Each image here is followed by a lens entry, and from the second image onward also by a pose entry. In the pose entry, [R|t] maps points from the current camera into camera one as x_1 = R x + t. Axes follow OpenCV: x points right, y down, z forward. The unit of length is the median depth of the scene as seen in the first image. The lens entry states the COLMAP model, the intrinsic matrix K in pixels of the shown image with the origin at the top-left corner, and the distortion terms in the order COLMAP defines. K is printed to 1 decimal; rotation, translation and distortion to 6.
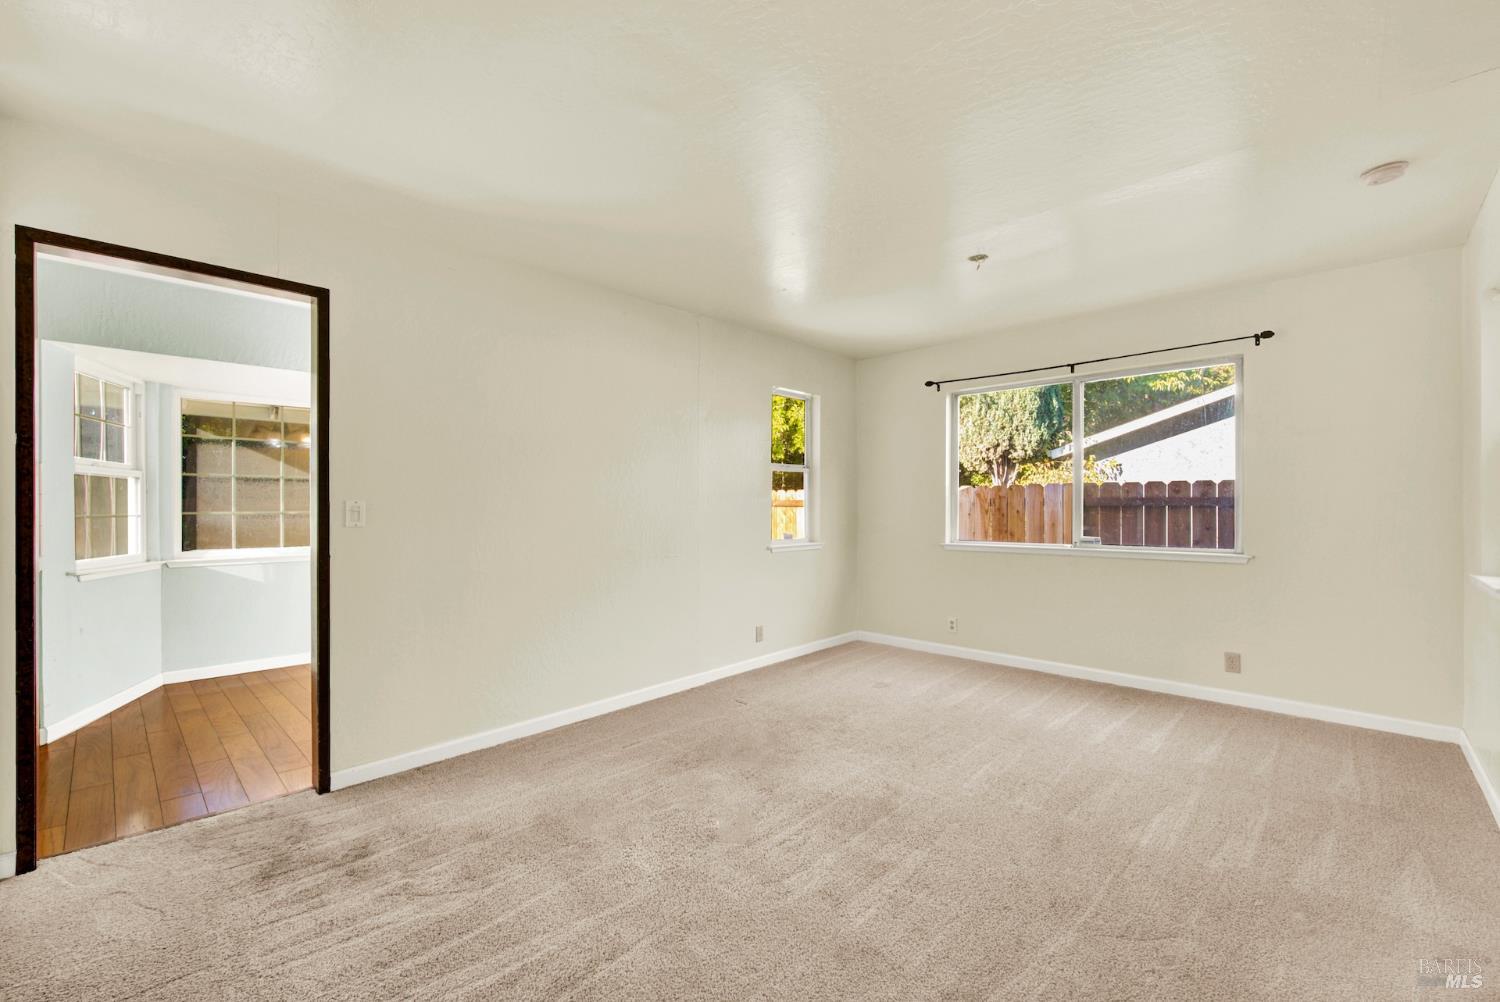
lens RADIAL K [[622.4, 0, 716.0], [0, 622.4, 501.8], [0, 0, 1]] dist [-0.000556, -0.000481]
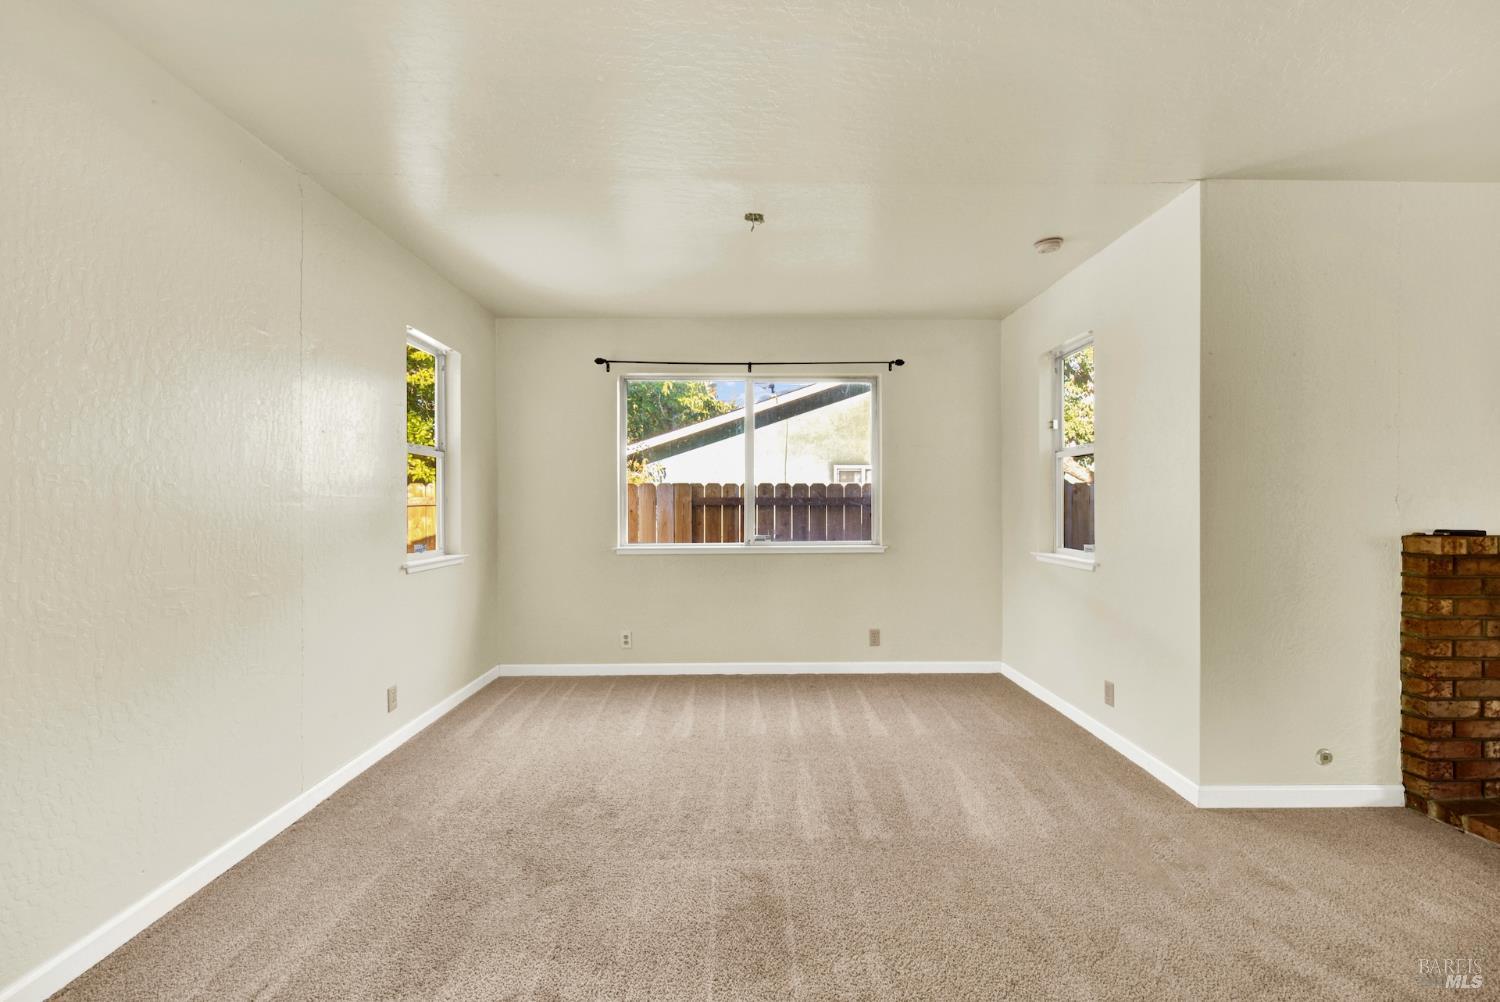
lens RADIAL K [[638.8, 0, 758.0], [0, 638.8, 507.8], [0, 0, 1]] dist [0.013107, -0.000239]
pose [[0.693033, -0.001698, 0.720904, -0.138800], [-0.004254, 0.999970, 0.006445, 0.004793], [-0.720893, -0.007533, 0.693005, 0.234391]]
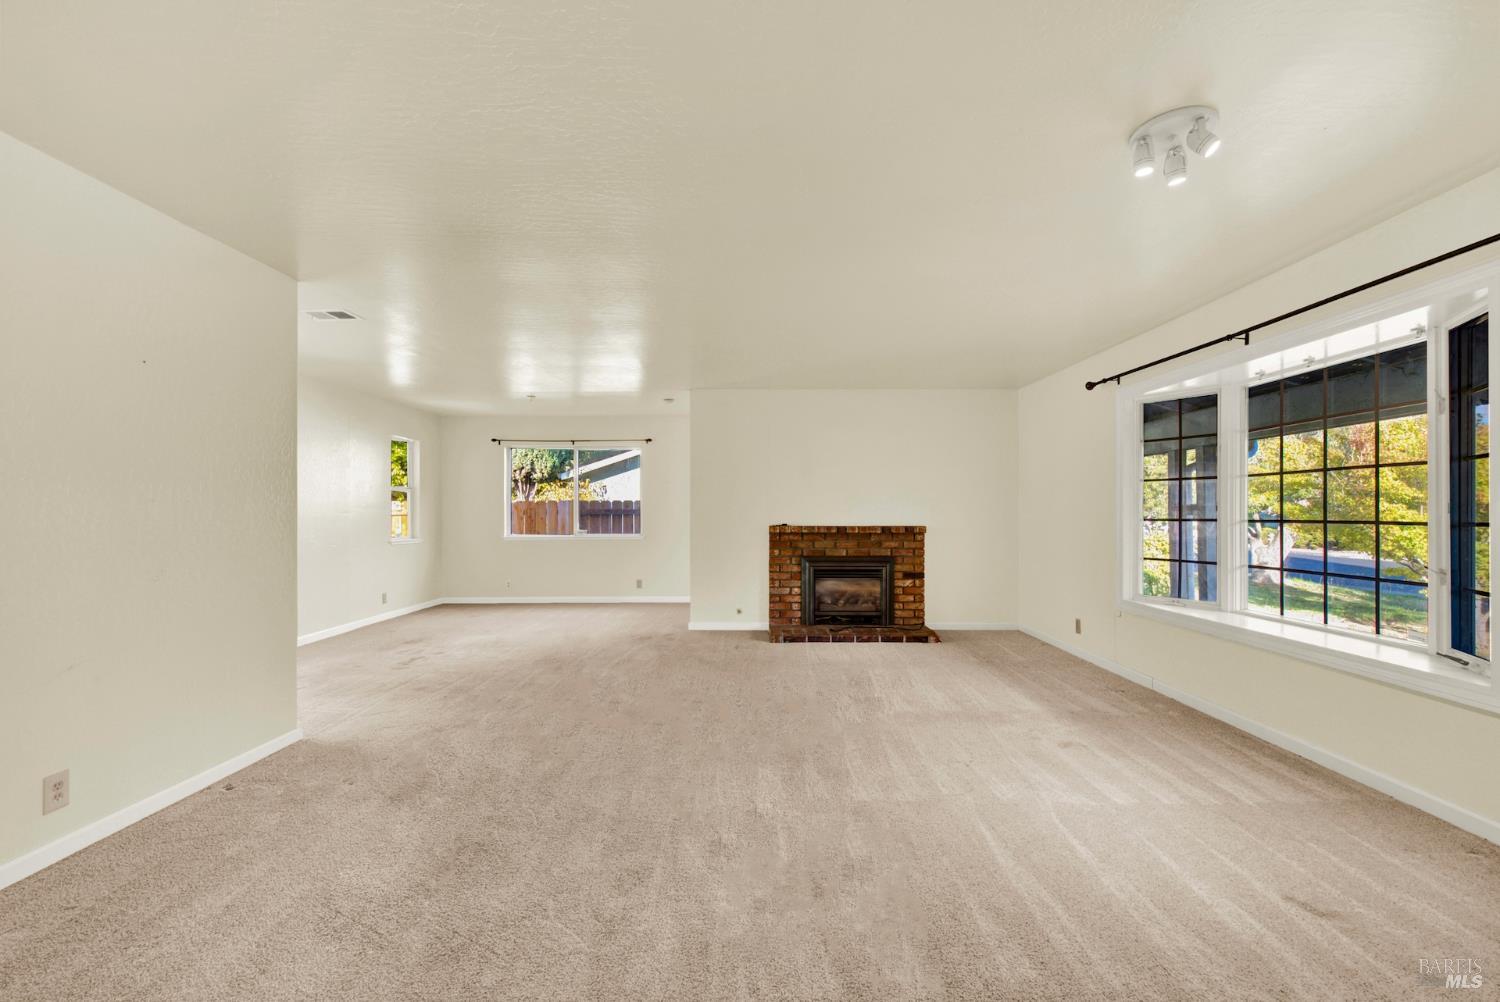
lens RADIAL K [[622.4, 0, 750.3], [0, 622.4, 504.4], [0, 0, 1]] dist [0.004254, -0.000643]
pose [[0.701042, 0.013847, 0.712986, -0.352117], [-0.004856, 0.999881, -0.014645, 0.002486], [-0.713104, 0.006805, 0.701026, -0.625273]]
